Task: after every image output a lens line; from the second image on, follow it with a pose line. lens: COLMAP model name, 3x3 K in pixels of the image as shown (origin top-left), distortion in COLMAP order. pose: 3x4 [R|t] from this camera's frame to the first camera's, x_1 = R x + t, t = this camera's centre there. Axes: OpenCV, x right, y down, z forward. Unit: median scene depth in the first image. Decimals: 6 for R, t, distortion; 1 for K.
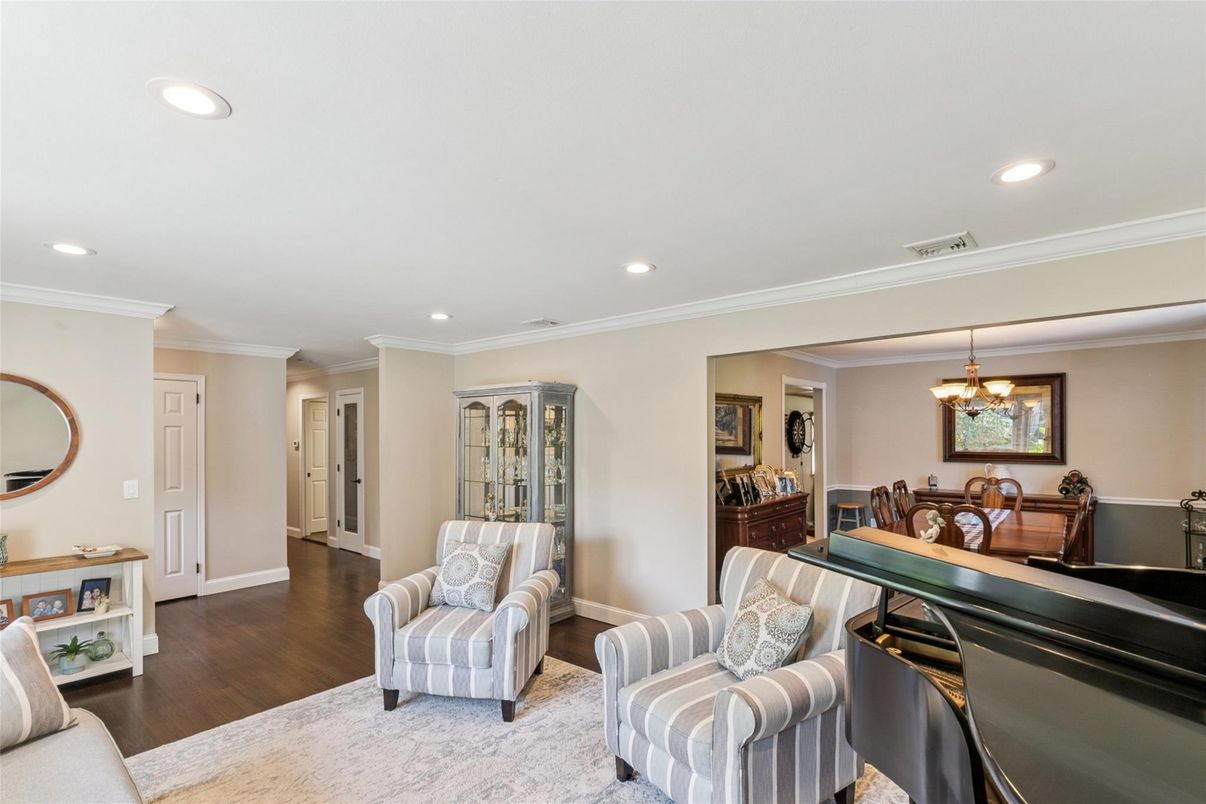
lens RADIAL K [[560.9, 0, 609.6], [0, 560.9, 426.3], [0, 0, 1]] dist [-0.004234, -0.001640]
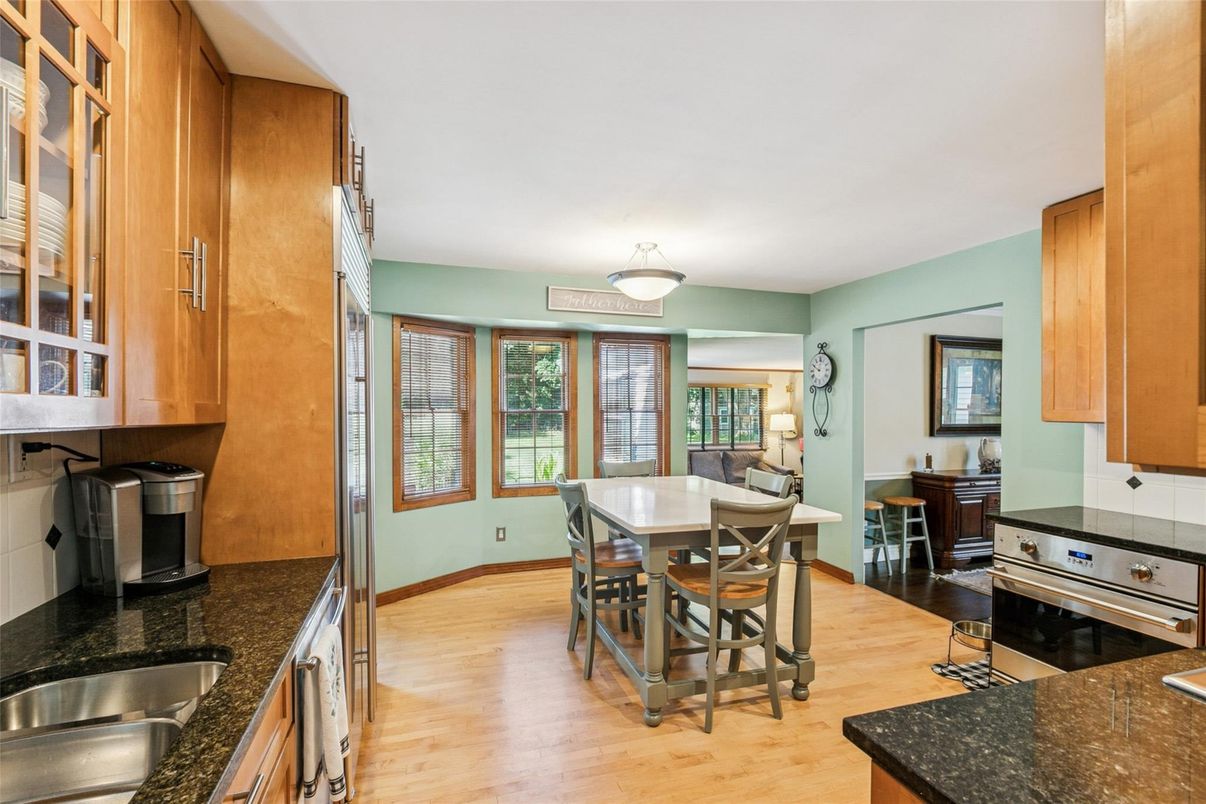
lens RADIAL K [[560.9, 0, 605.2], [0, 560.9, 412.1], [0, 0, 1]] dist [-0.004234, -0.001640]
pose [[0.522143, -0.001549, 0.852857, -0.381848], [-0.018236, 0.999749, 0.012980, 0.028607], [-0.852663, -0.022330, 0.521984, 1.090938]]
